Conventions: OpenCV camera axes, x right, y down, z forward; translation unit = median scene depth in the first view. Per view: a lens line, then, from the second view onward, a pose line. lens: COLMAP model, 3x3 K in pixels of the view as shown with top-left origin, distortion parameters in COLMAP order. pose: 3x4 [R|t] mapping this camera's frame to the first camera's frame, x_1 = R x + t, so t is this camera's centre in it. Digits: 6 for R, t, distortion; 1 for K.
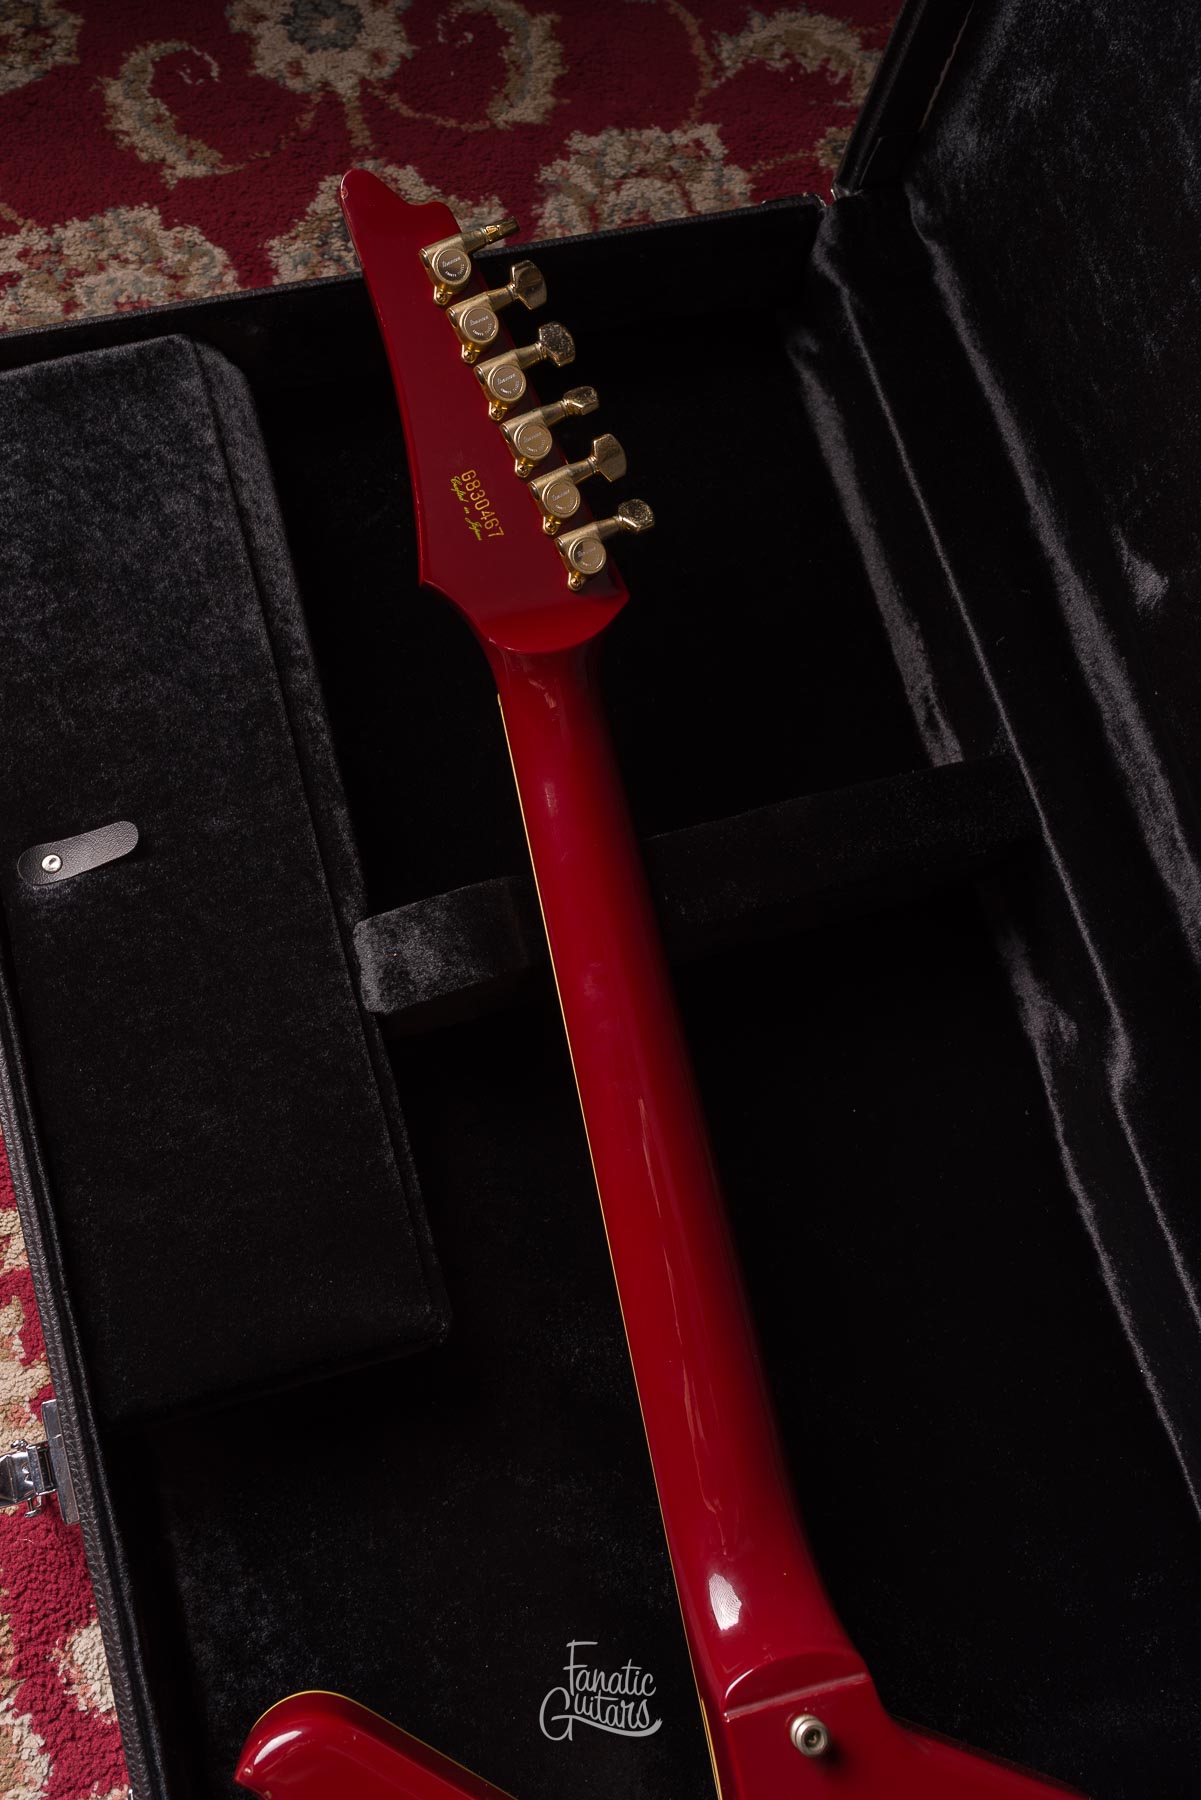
lens RADIAL K [[1728.1, 0, 599.2], [0, 1728.1, 900.3], [0, 0, 1]] dist [0.000841, -0.003035]
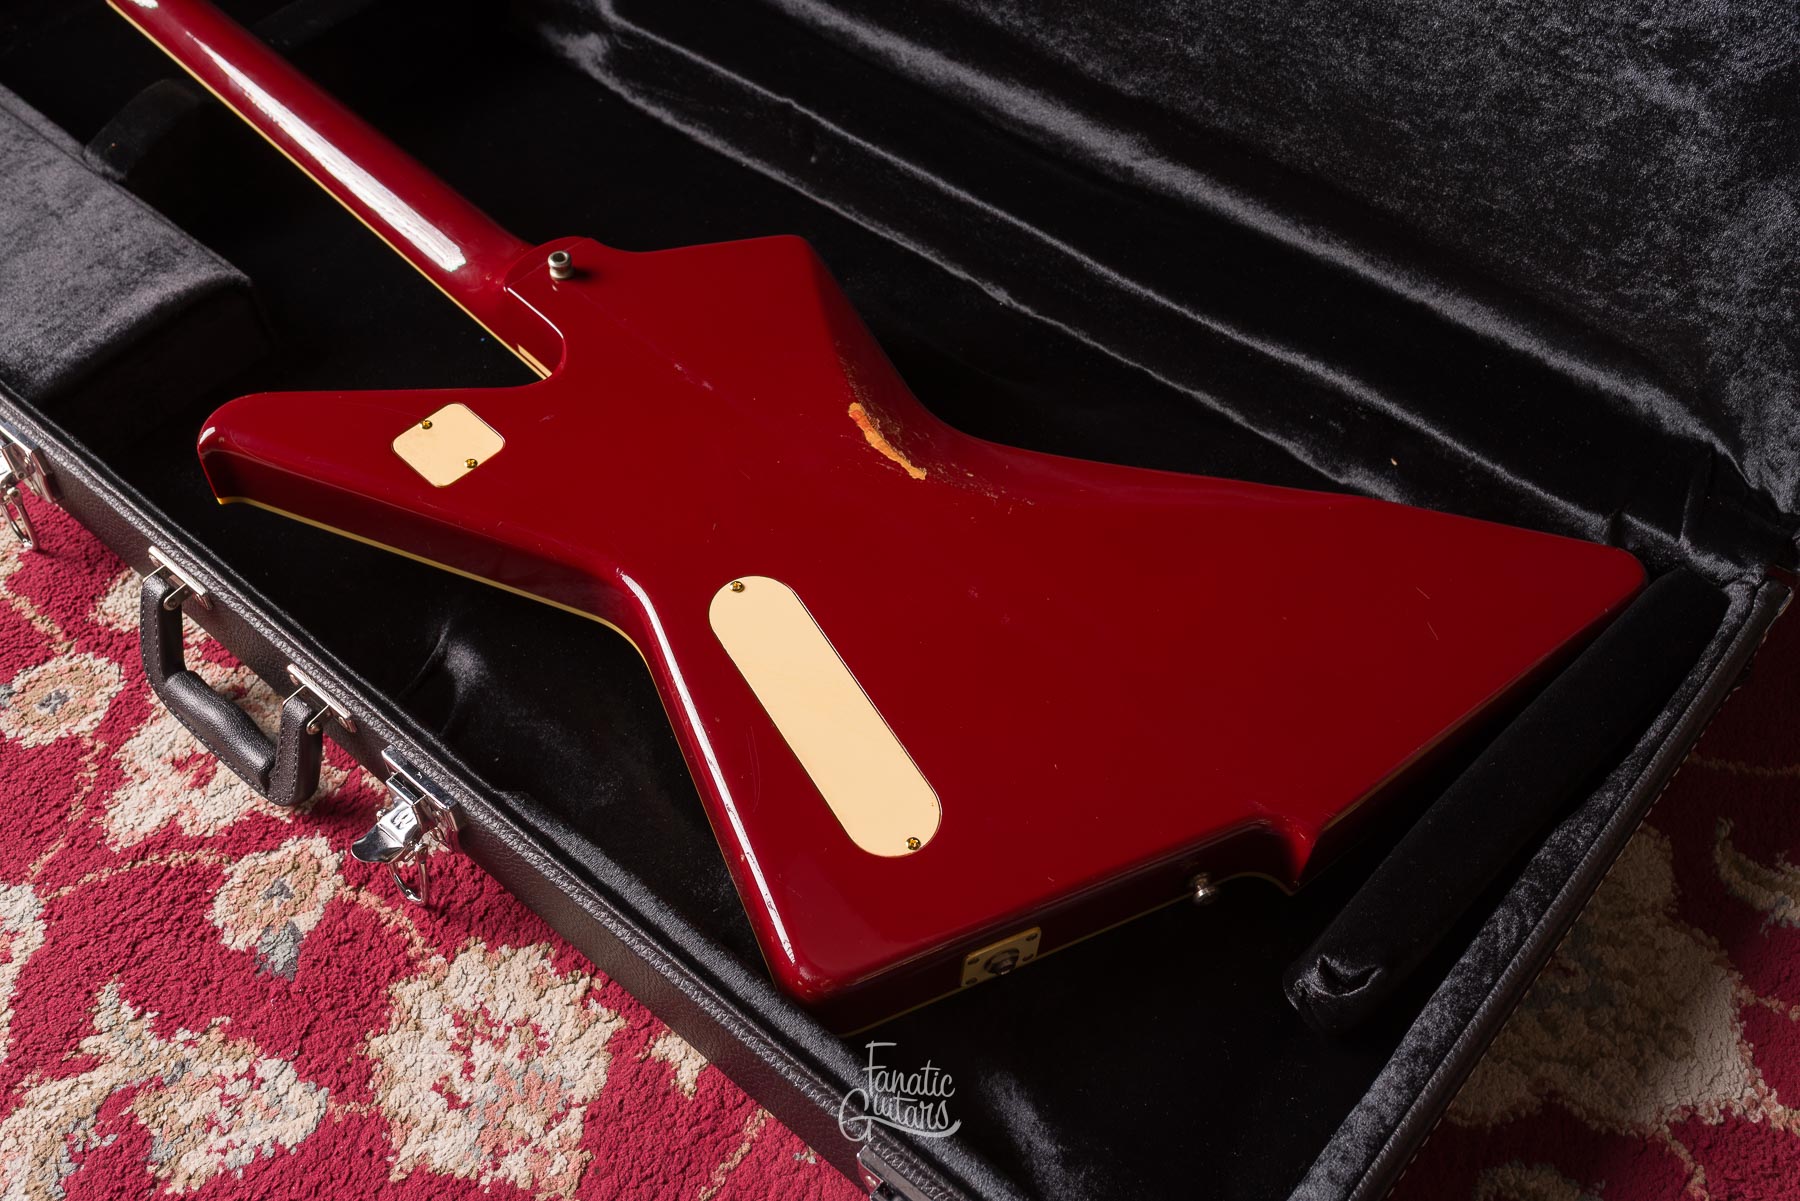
lens RADIAL K [[1733.4, 0, 905.3], [0, 1733.4, 602.8], [0, 0, 1]] dist [0.000600, -0.005920]
pose [[0.827044, -0.507704, 0.241318, -0.105461], [0.559031, 0.787898, -0.258264, 0.976202], [-0.059012, 0.348500, 0.935449, -0.222919]]
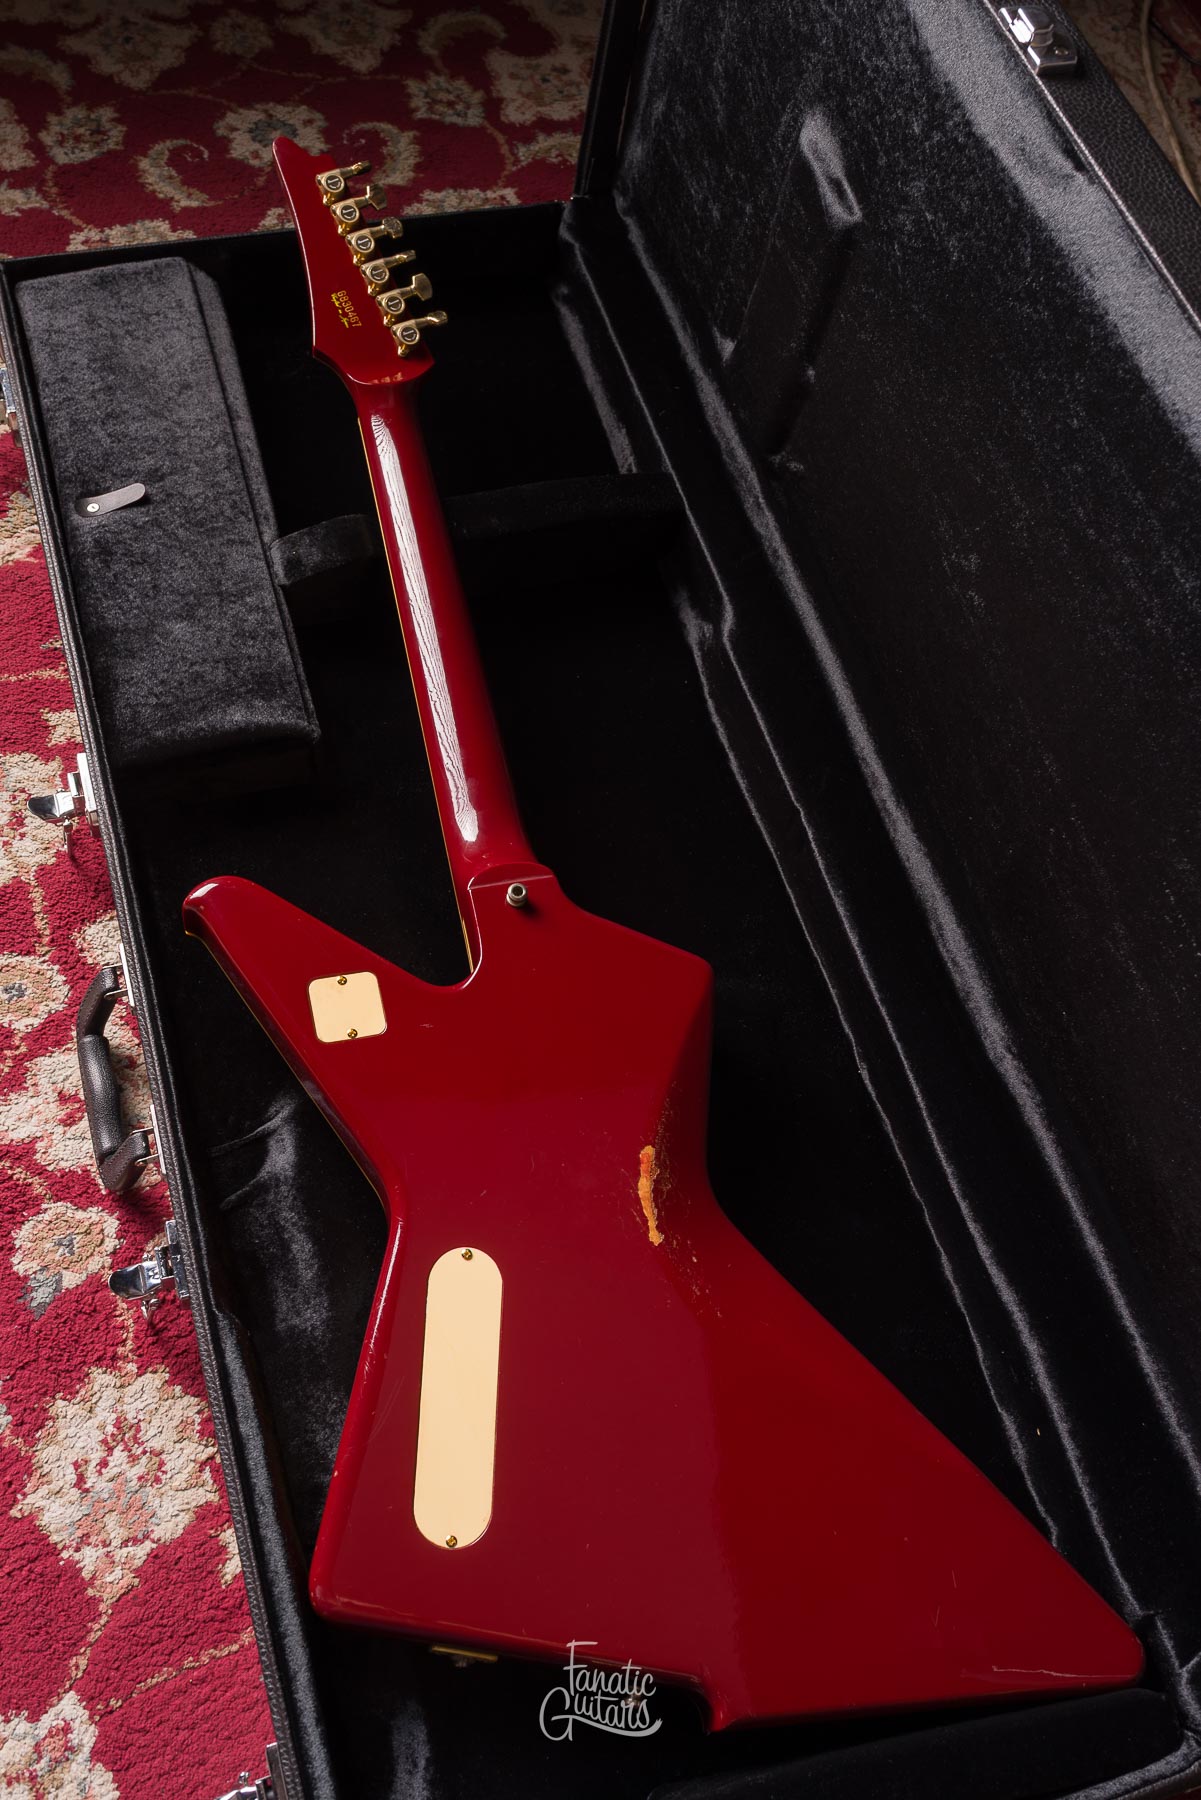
lens RADIAL K [[1718.9, 0, 599.8], [0, 1718.9, 906.7], [0, 0, 1]] dist [0.001686, -0.002855]
pose [[0.999794, -0.011384, 0.016780, 0.137683], [0.014666, 0.977428, -0.210758, 0.672728], [-0.014002, 0.210961, 0.977394, -0.534784]]
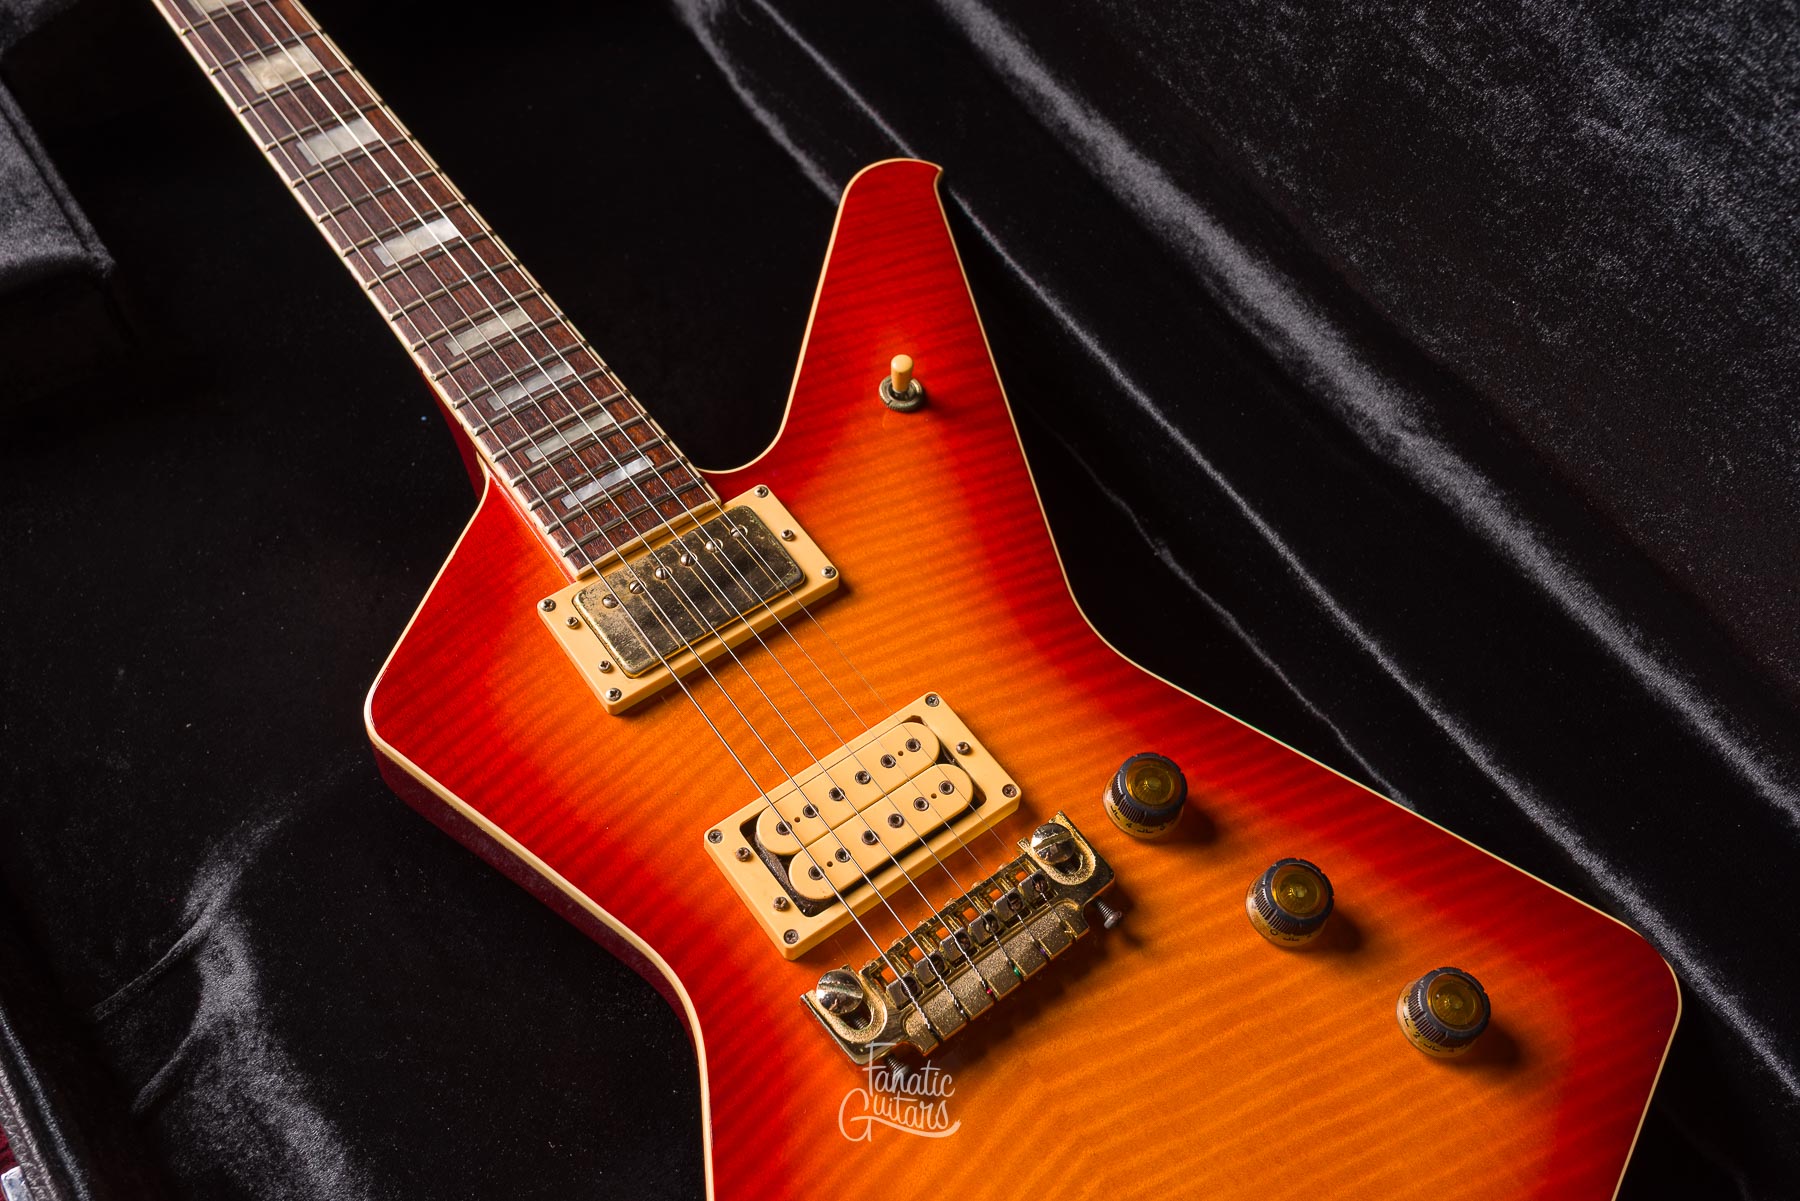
lens RADIAL K [[1759.8, 0, 902.7], [0, 1759.8, 599.0], [0, 0, 1]] dist [-0.001541, 0.005750]
pose [[0.943973, -0.295156, 0.147638, 0.115538], [0.320691, 0.926002, -0.199192, 0.666311], [-0.077921, 0.235378, 0.968775, 0.044272]]
